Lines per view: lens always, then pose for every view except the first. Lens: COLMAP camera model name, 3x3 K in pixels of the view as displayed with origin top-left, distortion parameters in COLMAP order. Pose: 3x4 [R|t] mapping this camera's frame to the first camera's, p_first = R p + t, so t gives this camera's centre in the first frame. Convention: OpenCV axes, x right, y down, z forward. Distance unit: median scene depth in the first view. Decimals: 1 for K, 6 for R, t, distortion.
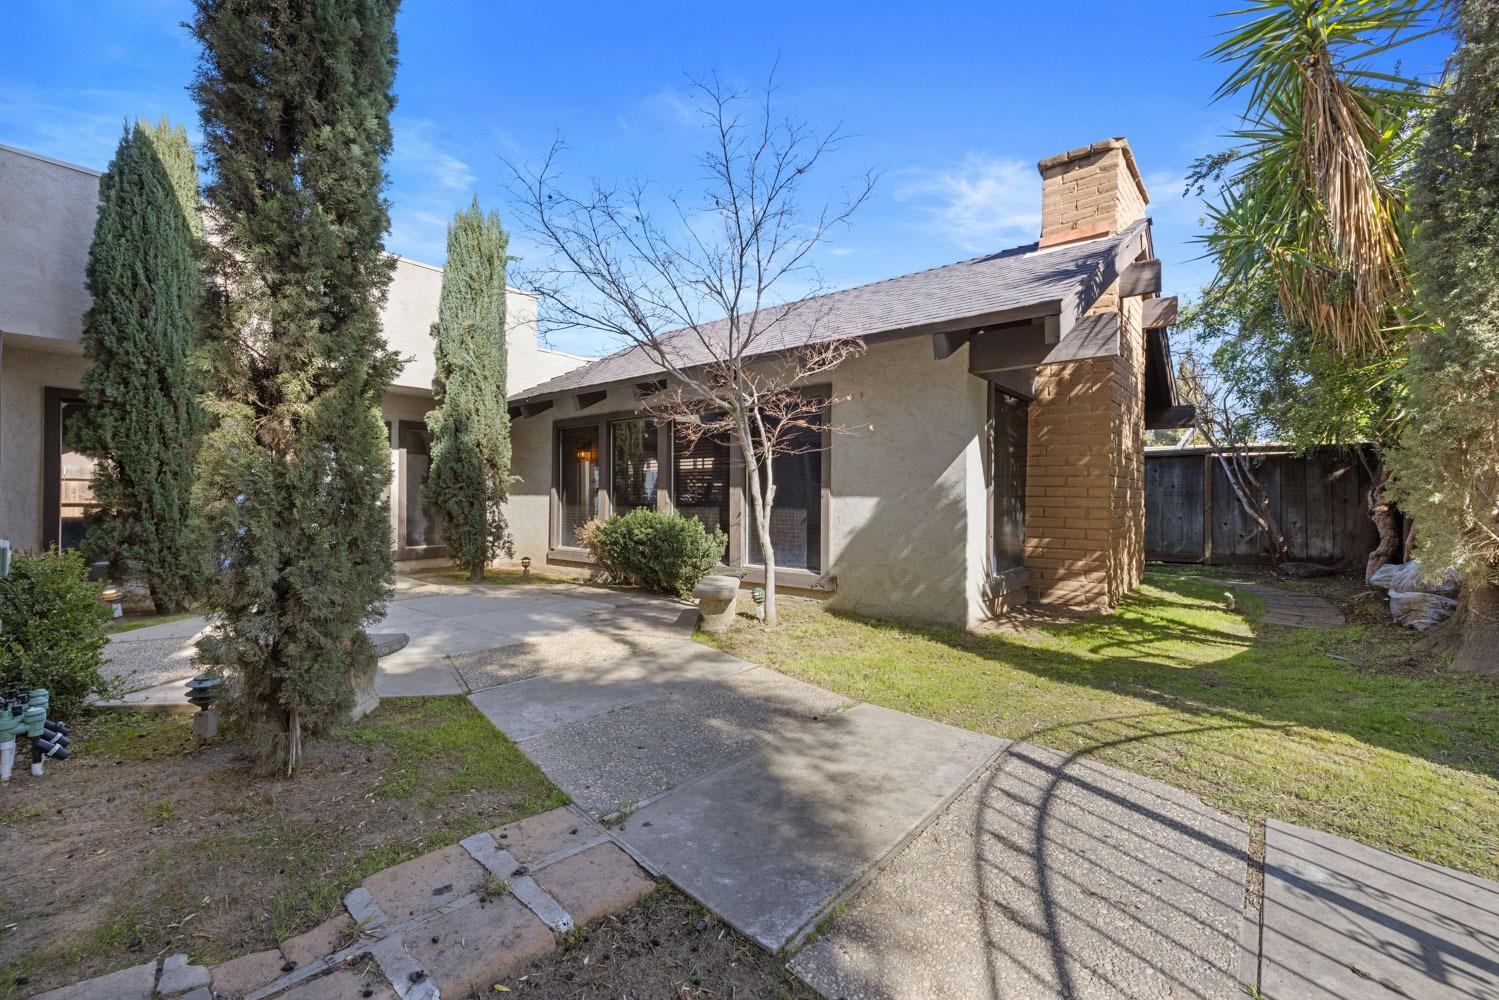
lens RADIAL K [[658.3, 0, 749.5], [0, 658.3, 500.0], [0, 0, 1]] dist [-0.000752, -0.000494]
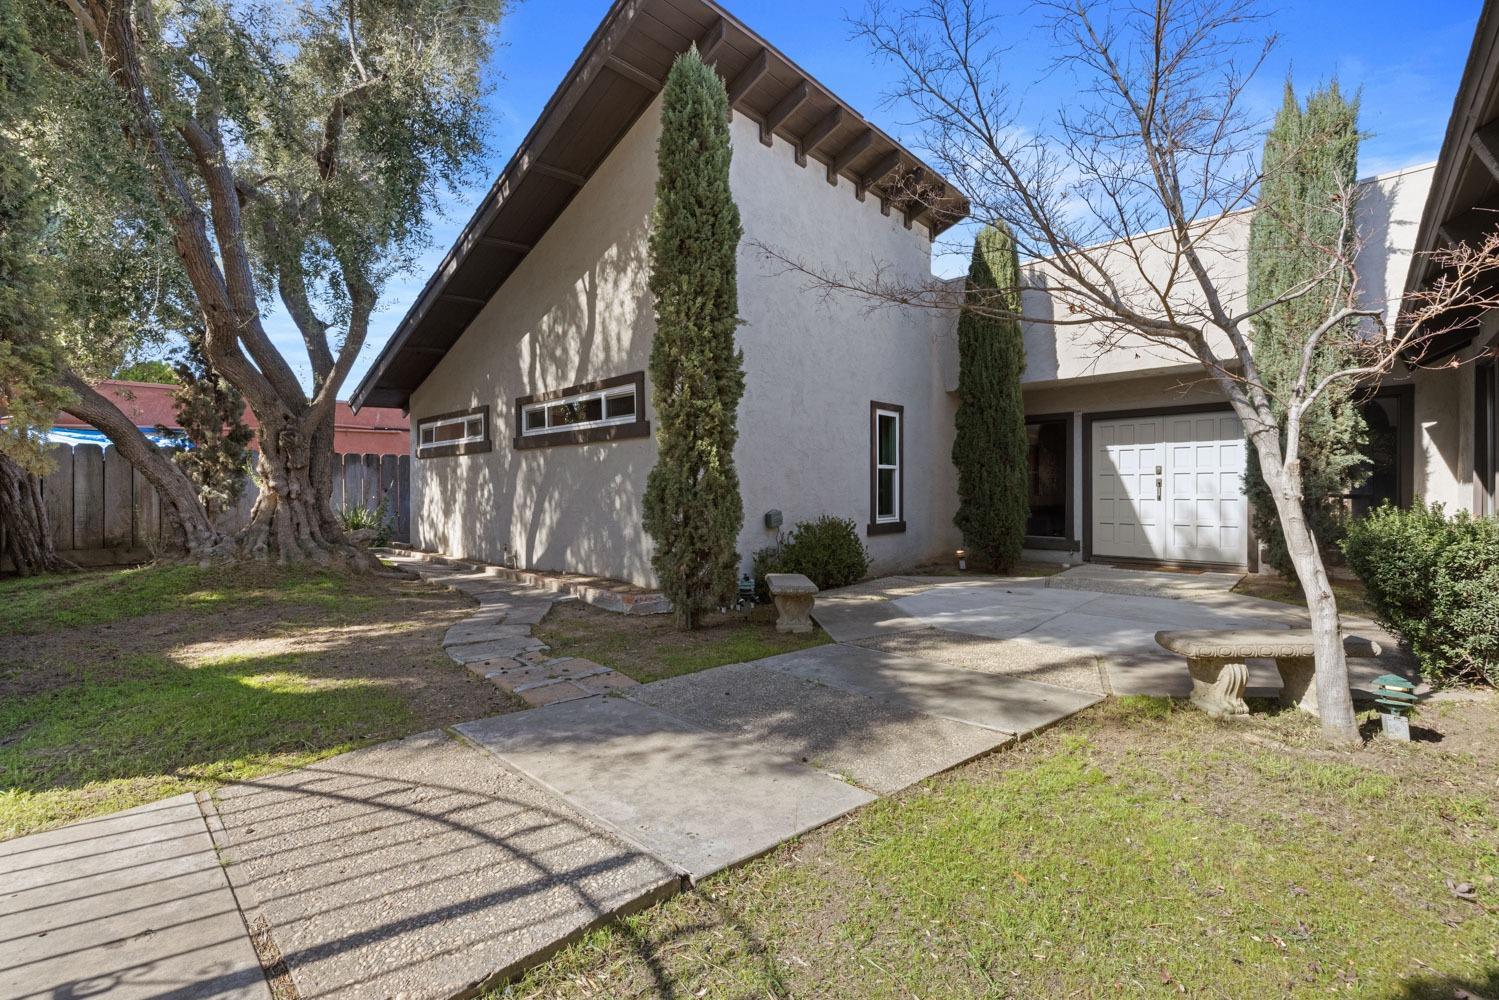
lens RADIAL K [[671.5, 0, 749.5], [0, 671.5, 500.0], [0, 0, 1]] dist [0.000007, 0.000279]
pose [[-0.111512, 0.010828, -0.993704, 1.148236], [0.002575, 0.999940, 0.010607, 0.002737], [0.993760, -0.001376, -0.111533, 1.271043]]
